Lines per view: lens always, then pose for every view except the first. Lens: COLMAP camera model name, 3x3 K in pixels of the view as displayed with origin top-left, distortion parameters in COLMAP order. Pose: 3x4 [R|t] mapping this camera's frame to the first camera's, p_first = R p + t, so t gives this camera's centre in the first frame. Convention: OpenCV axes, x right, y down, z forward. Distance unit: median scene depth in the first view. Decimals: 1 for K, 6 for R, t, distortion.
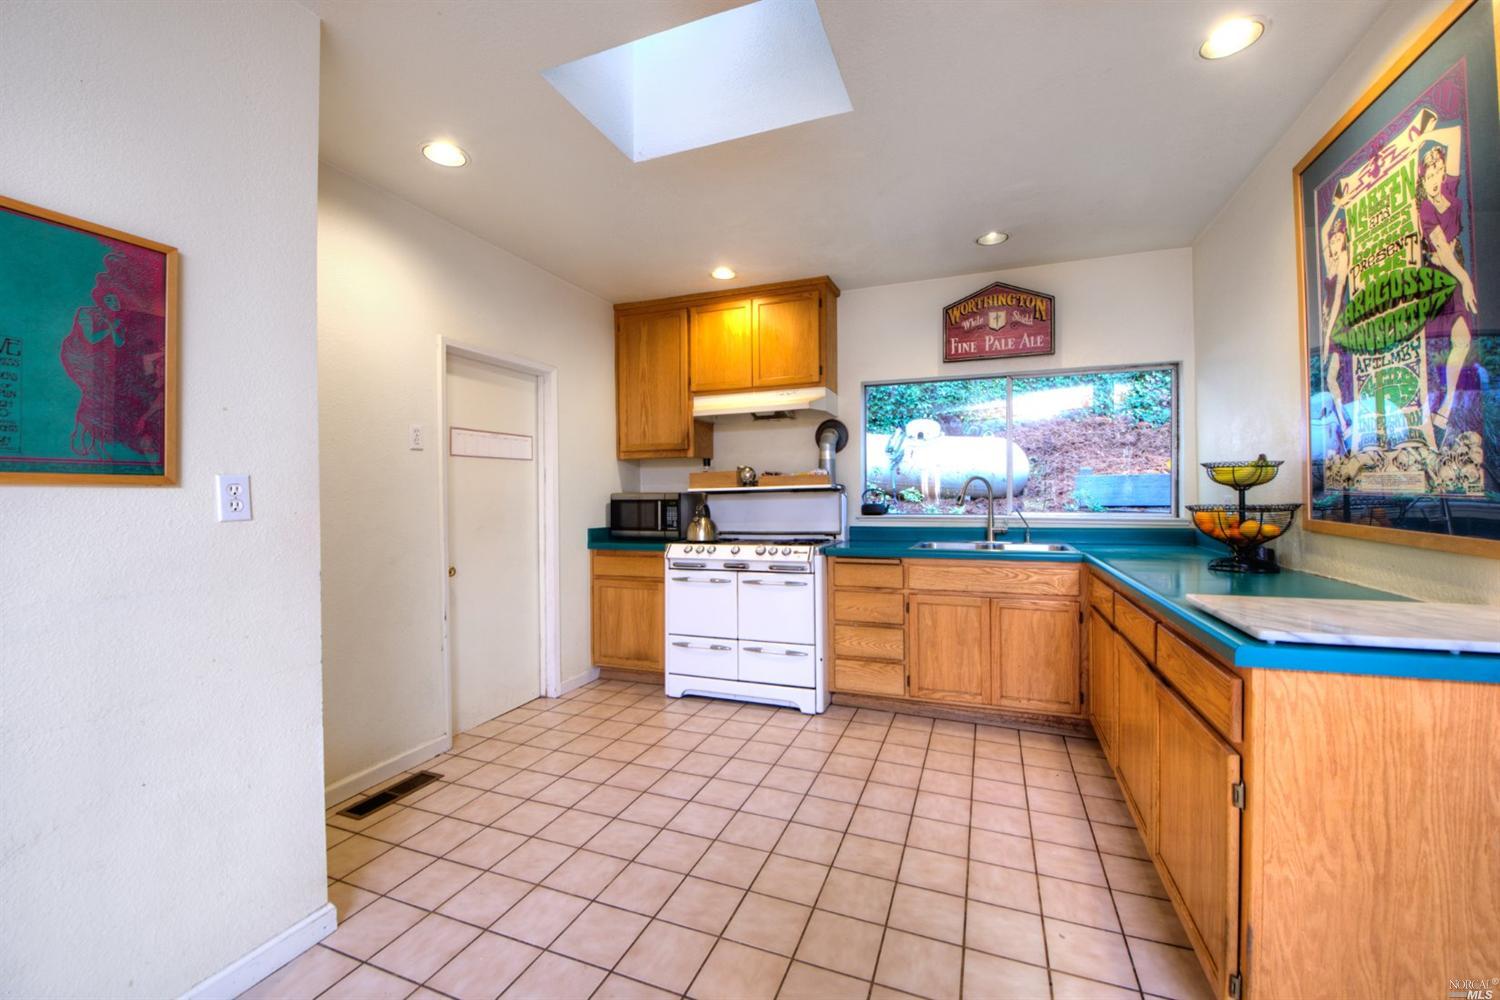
lens RADIAL K [[598.2, 0, 747.1], [0, 598.2, 496.9], [0, 0, 1]] dist [-0.014309, -0.001864]
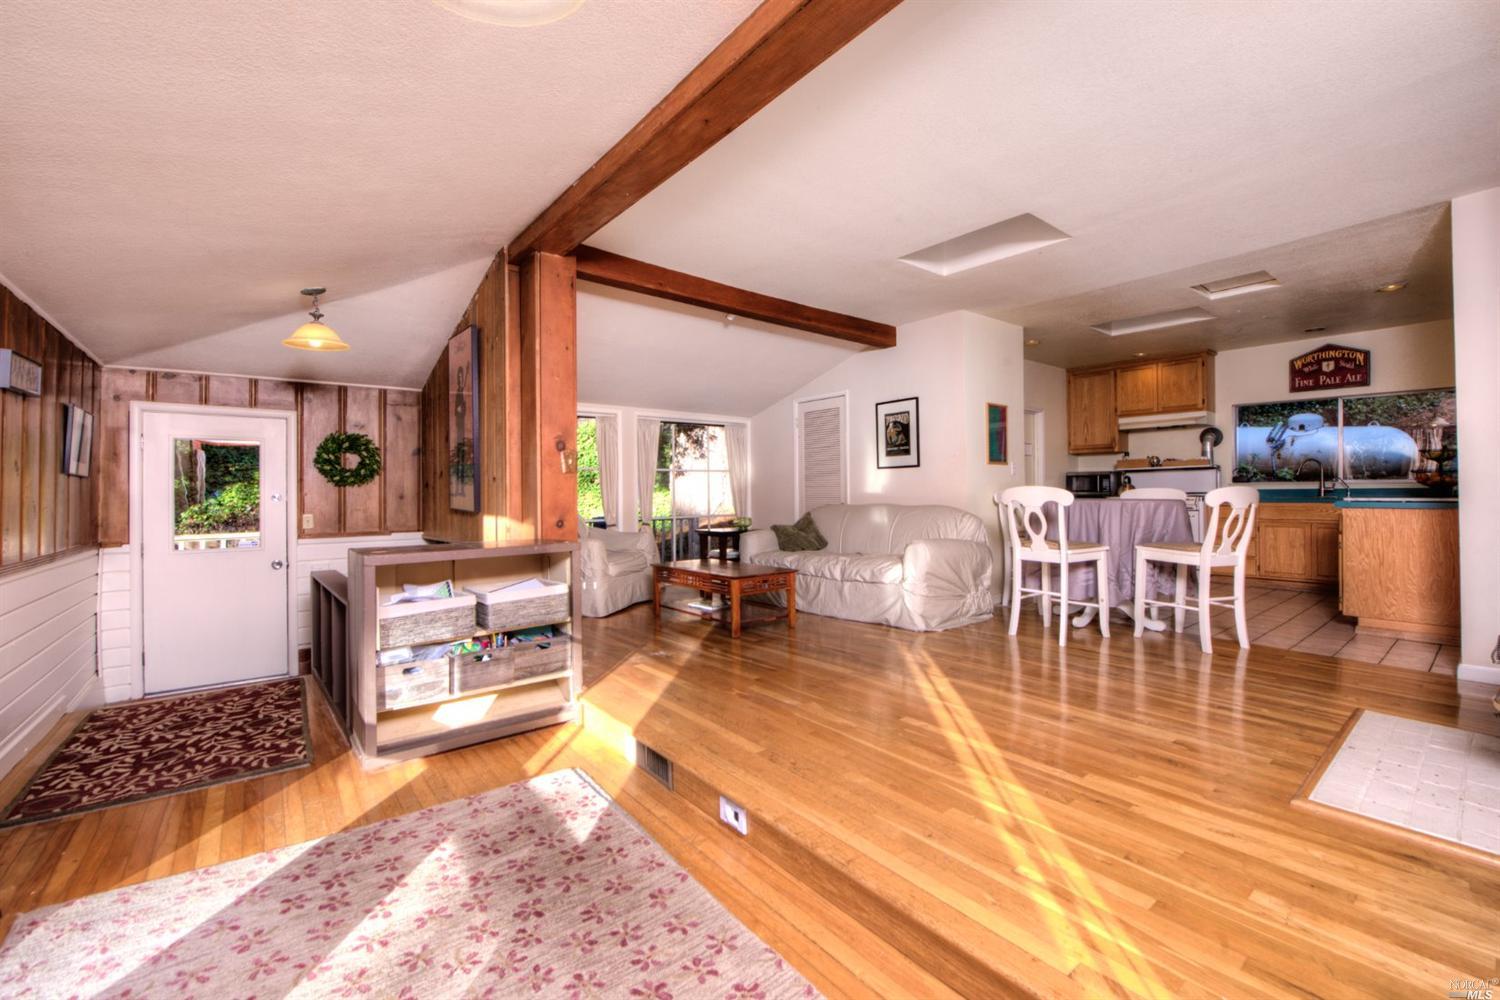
lens RADIAL K [[616.9, 0, 759.1], [0, 616.9, 493.5], [0, 0, 1]] dist [-0.010516, 0.000051]
pose [[0.871546, 0.002843, -0.490306, -0.133520], [-0.000001, 0.999983, 0.005796, 0.053805], [0.490314, -0.005051, 0.871531, -1.250082]]
